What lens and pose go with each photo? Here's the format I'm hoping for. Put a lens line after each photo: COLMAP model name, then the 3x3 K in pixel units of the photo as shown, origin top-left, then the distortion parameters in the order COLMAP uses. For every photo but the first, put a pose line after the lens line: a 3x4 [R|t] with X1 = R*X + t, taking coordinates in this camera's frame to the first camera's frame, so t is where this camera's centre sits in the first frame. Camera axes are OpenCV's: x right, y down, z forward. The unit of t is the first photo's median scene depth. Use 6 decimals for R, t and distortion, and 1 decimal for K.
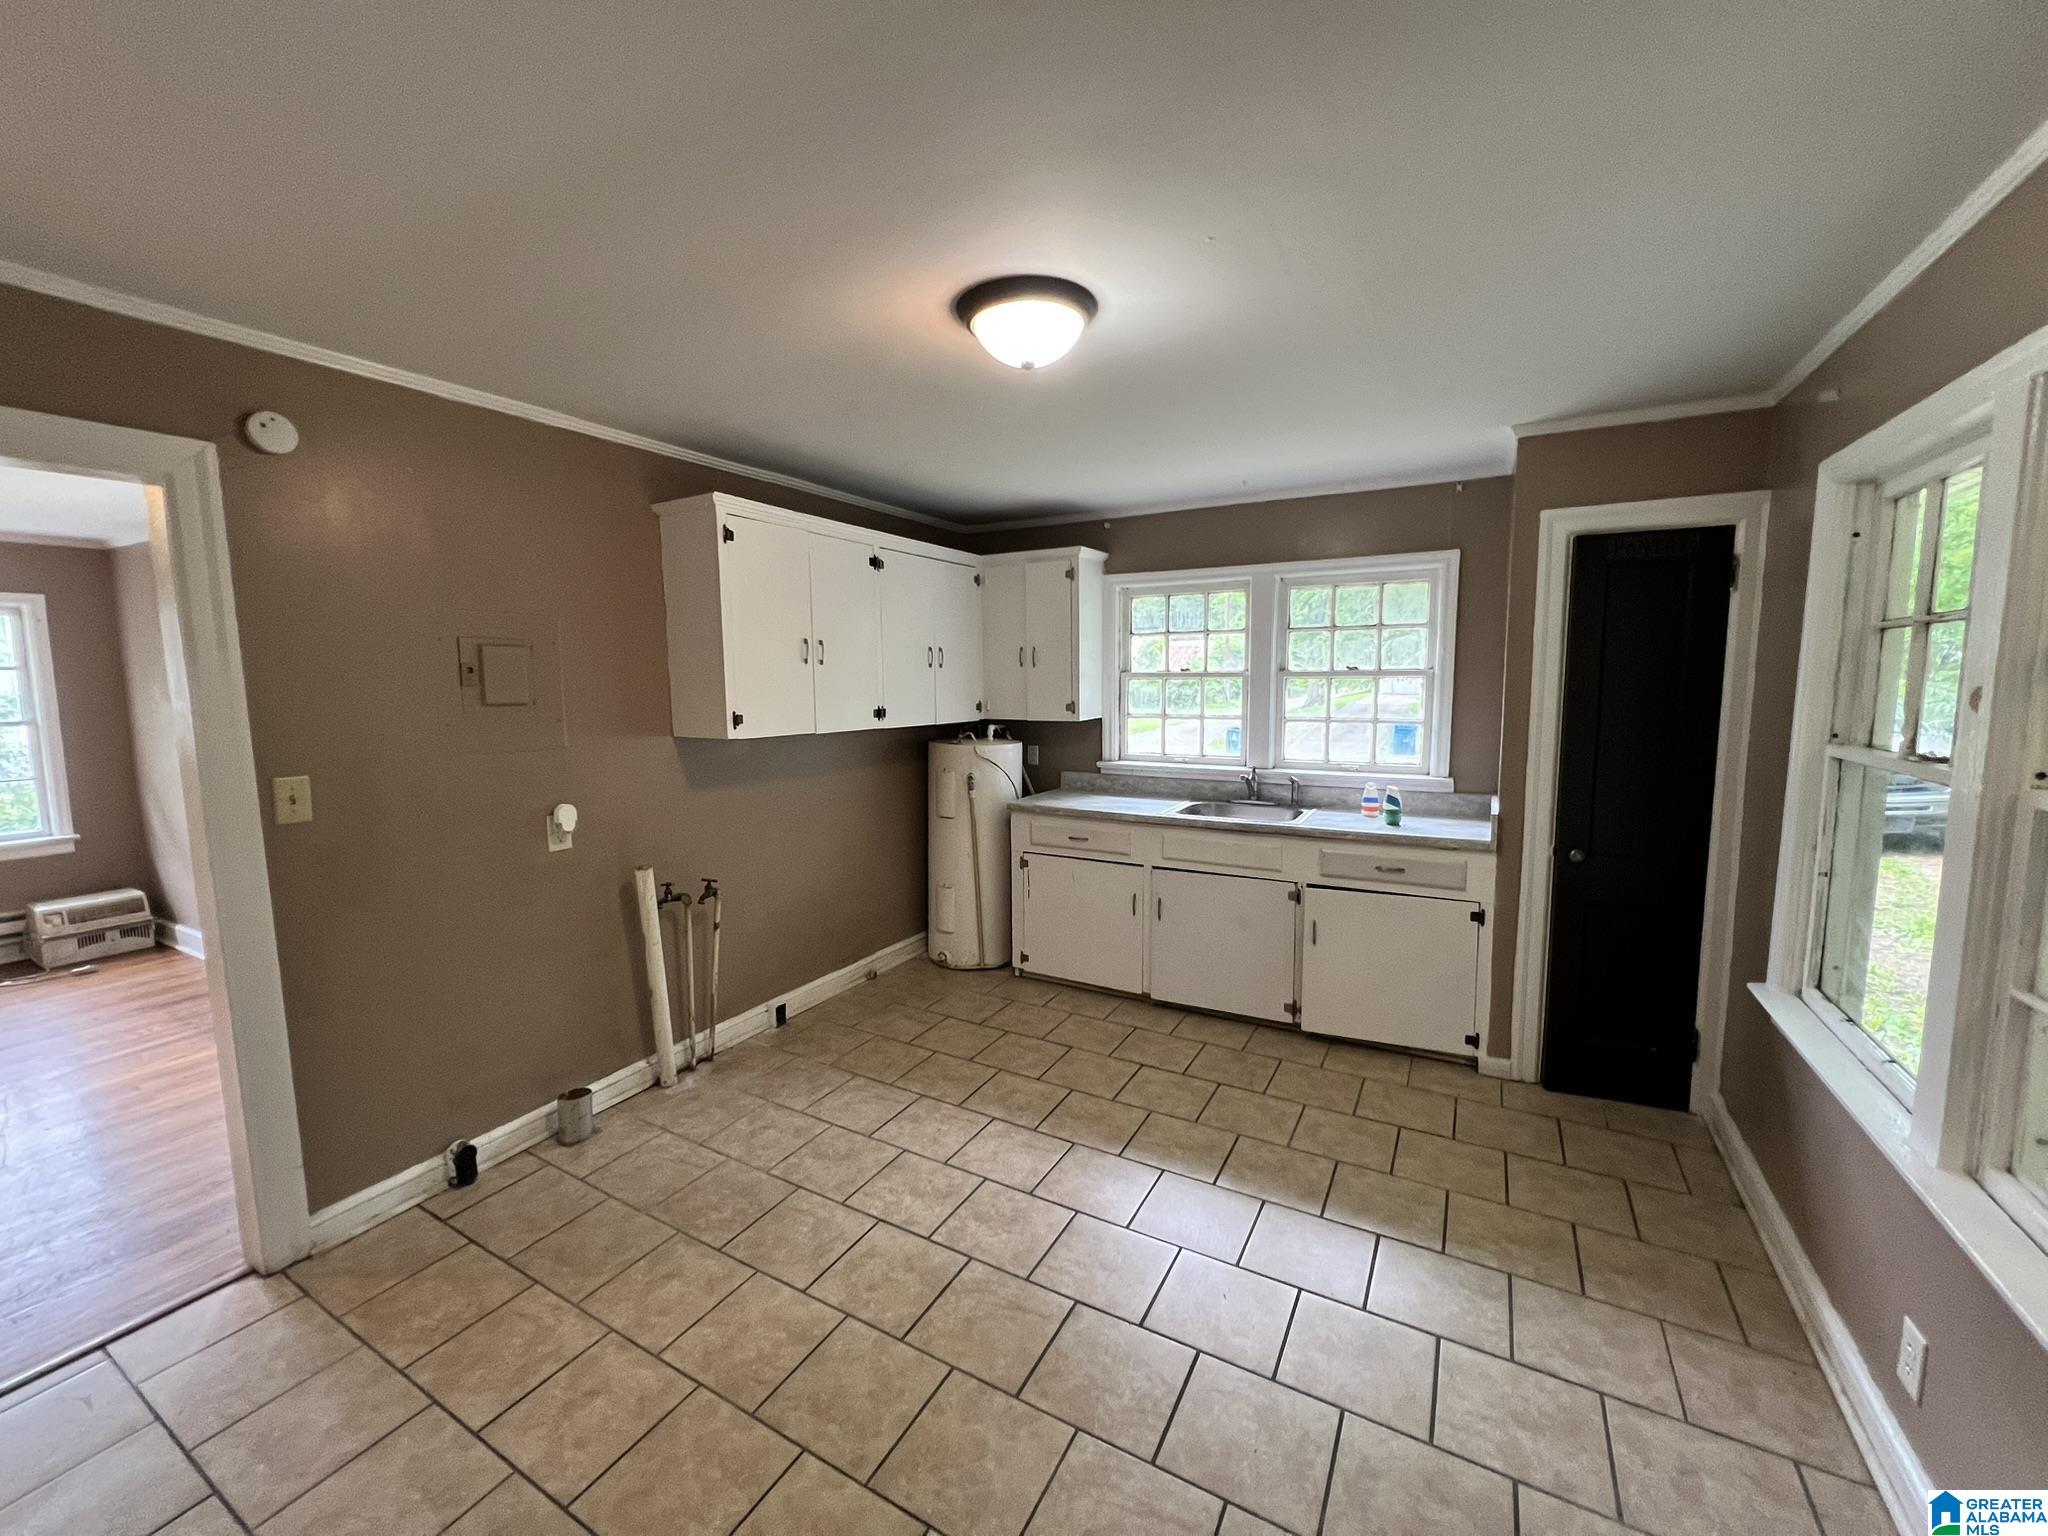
lens RADIAL K [[822.6, 0, 1018.5], [0, 822.6, 762.9], [0, 0, 1]] dist [-0.001689, 0.001154]
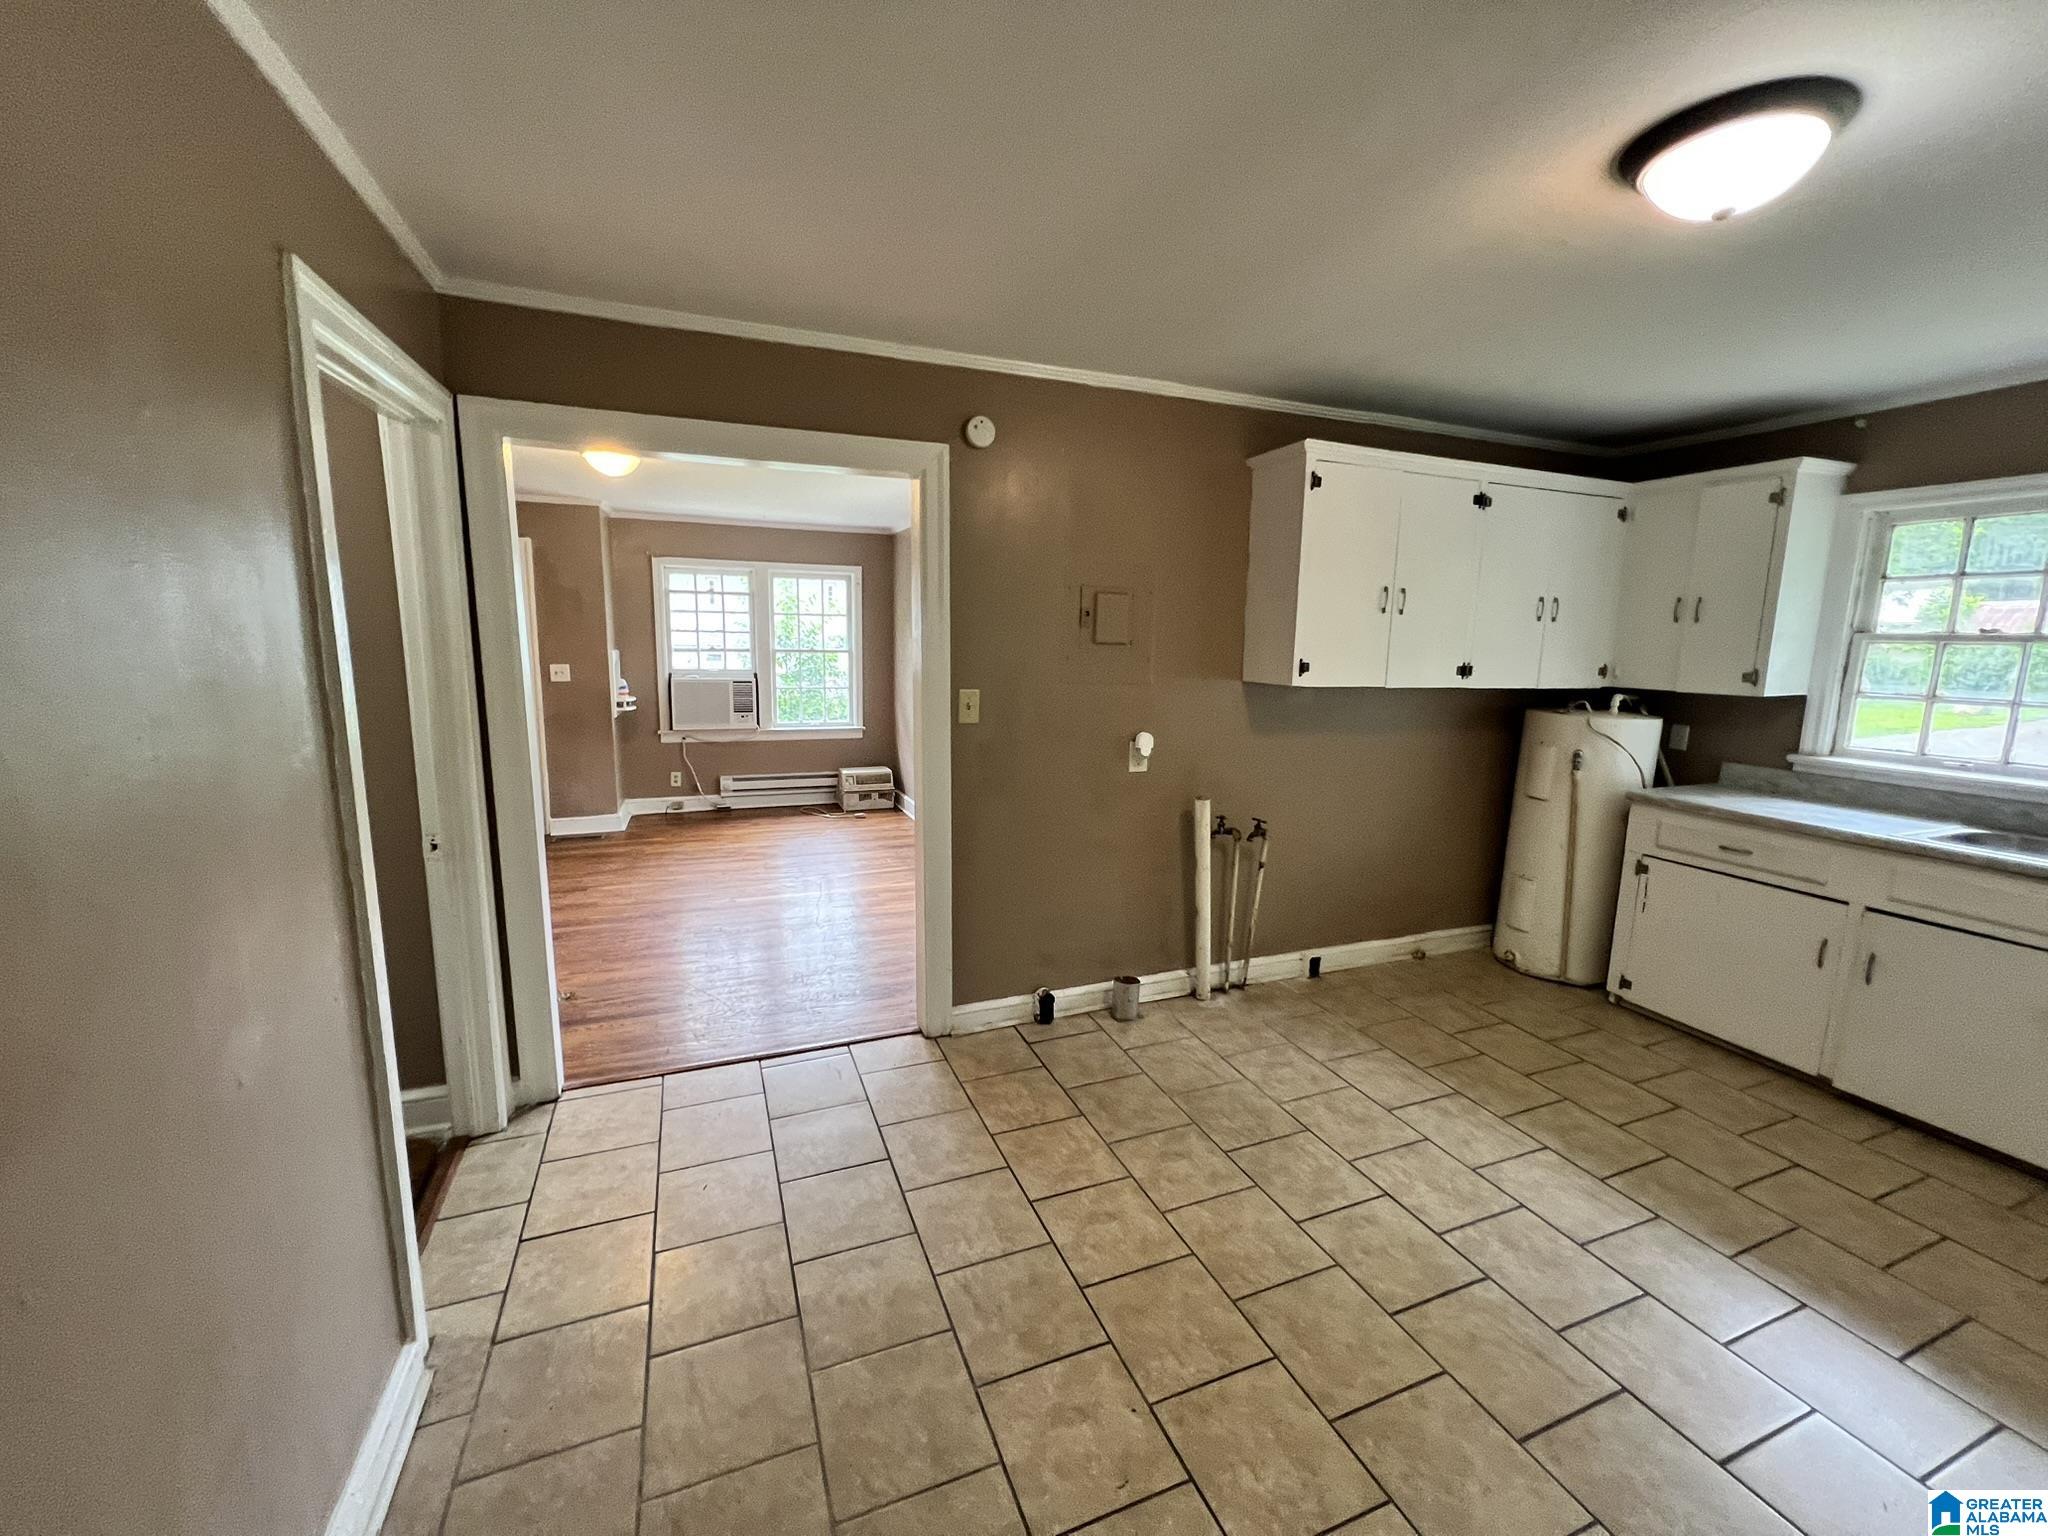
lens RADIAL K [[822.6, 0, 1014.3], [0, 822.6, 763.3], [0, 0, 1]] dist [-0.001689, 0.001154]
pose [[0.776065, 0.119122, -0.619301, 0.022330], [-0.090189, 0.992869, 0.077959, 0.017794], [0.624171, -0.004647, 0.781274, -0.013408]]
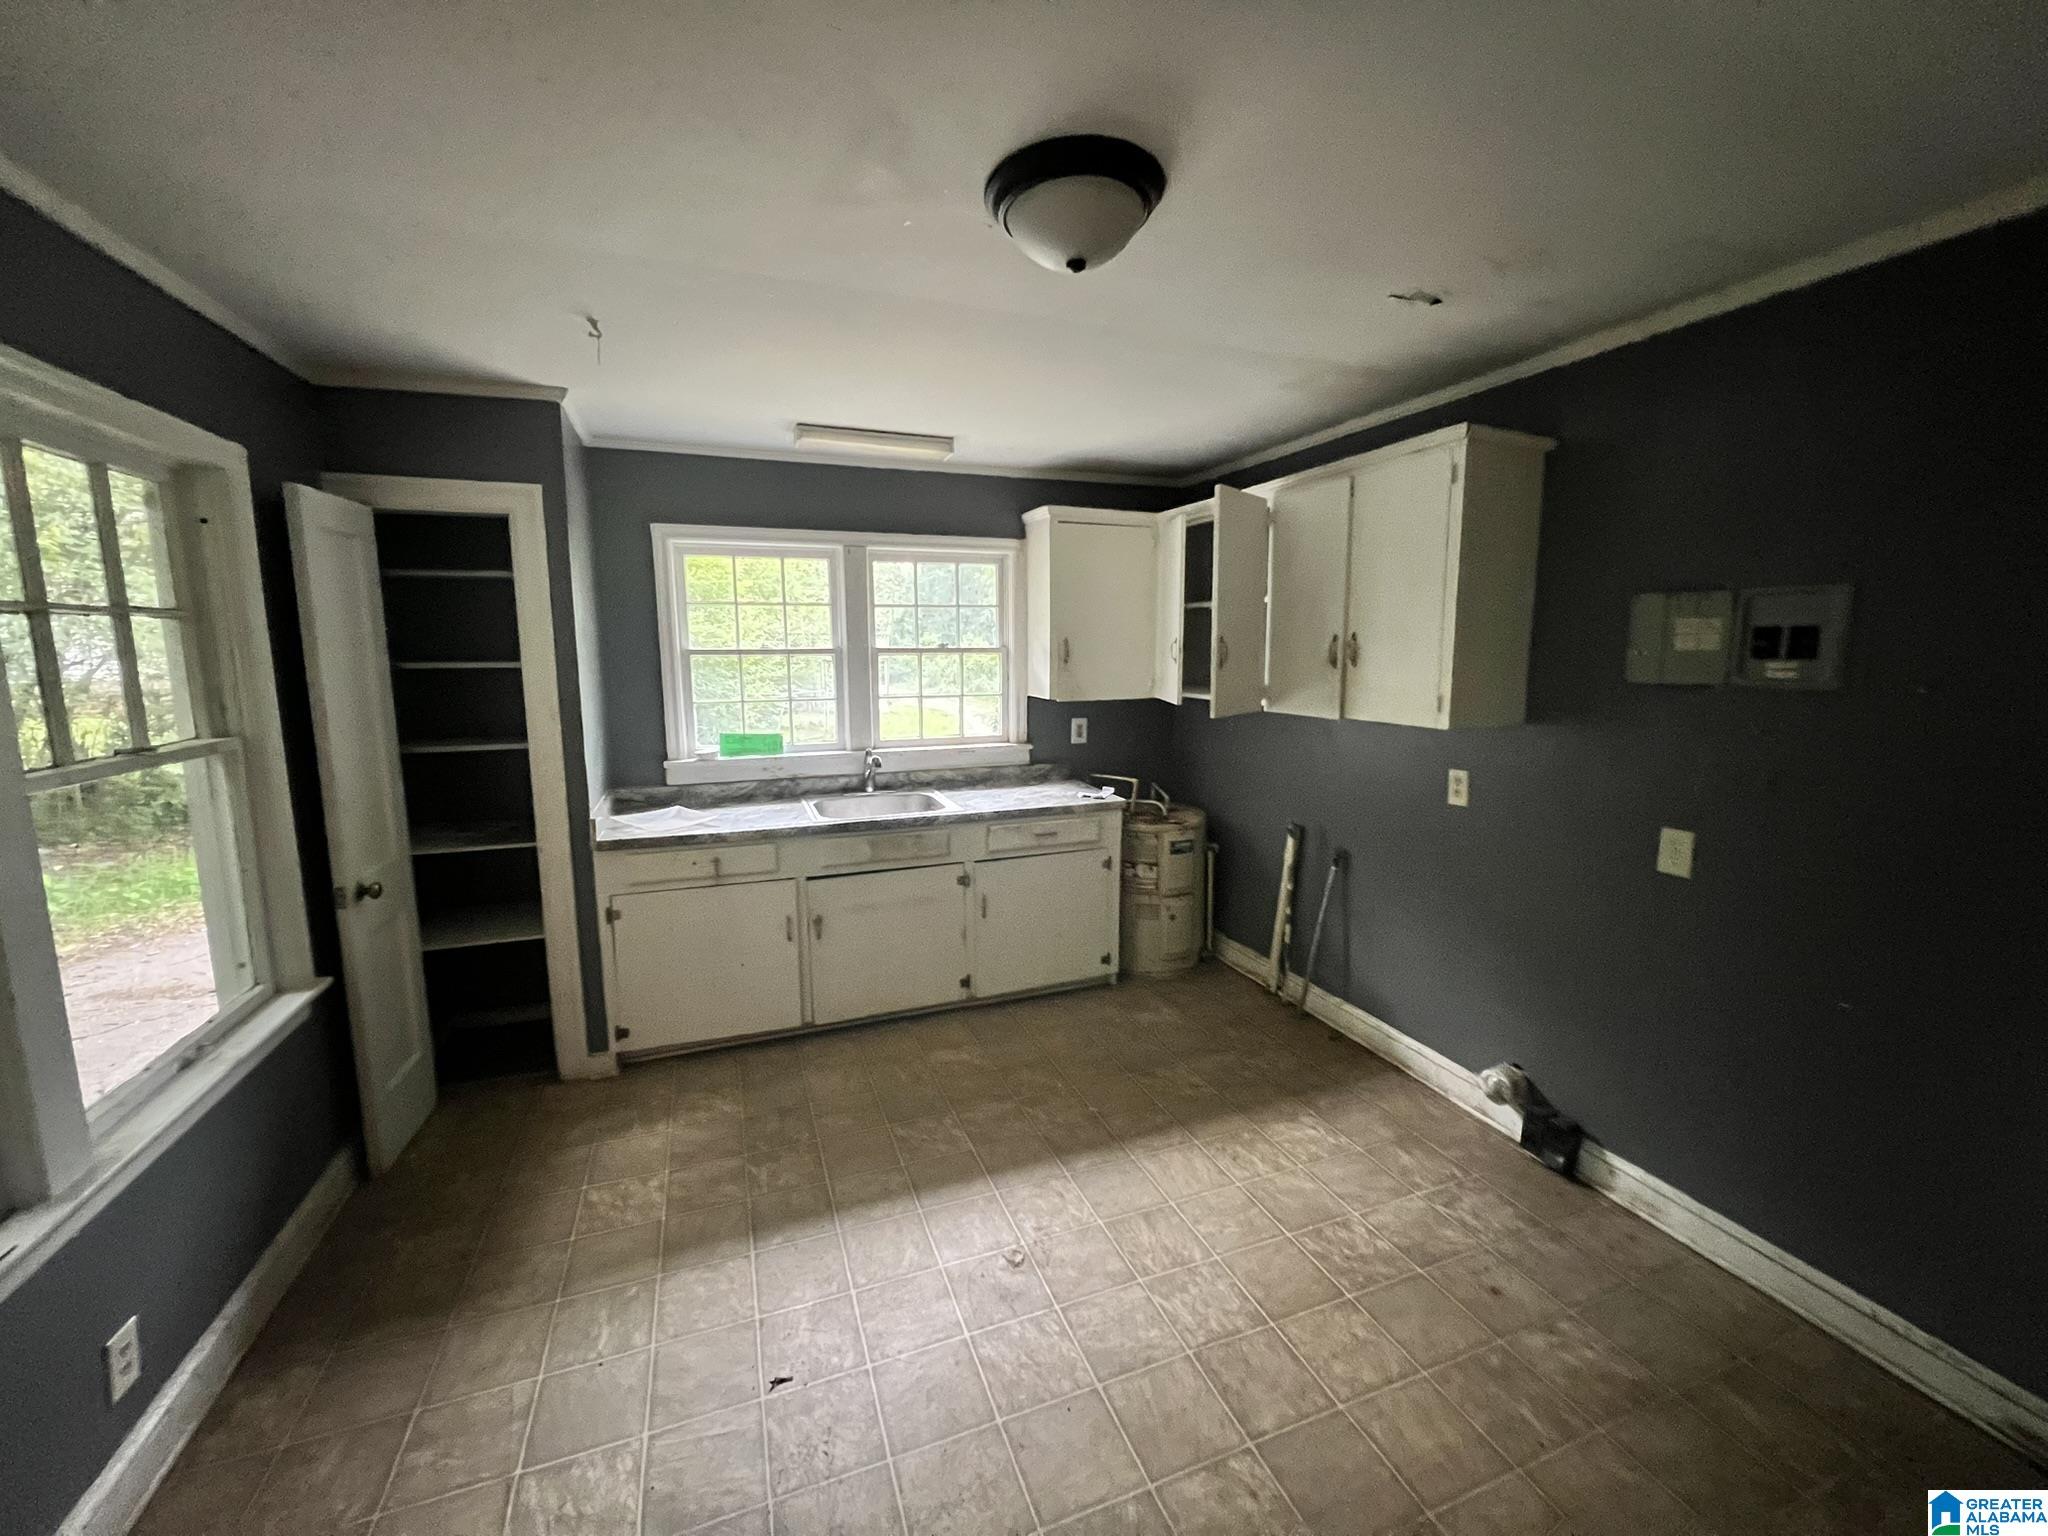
lens RADIAL K [[822.6, 0, 1021.3], [0, 822.6, 758.4], [0, 0, 1]] dist [-0.001689, 0.001154]
pose [[0.649832, -0.100843, 0.753358, -0.416786], [0.087963, 0.994478, 0.057244, -0.029318], [-0.754970, 0.029069, 0.655114, 0.337673]]
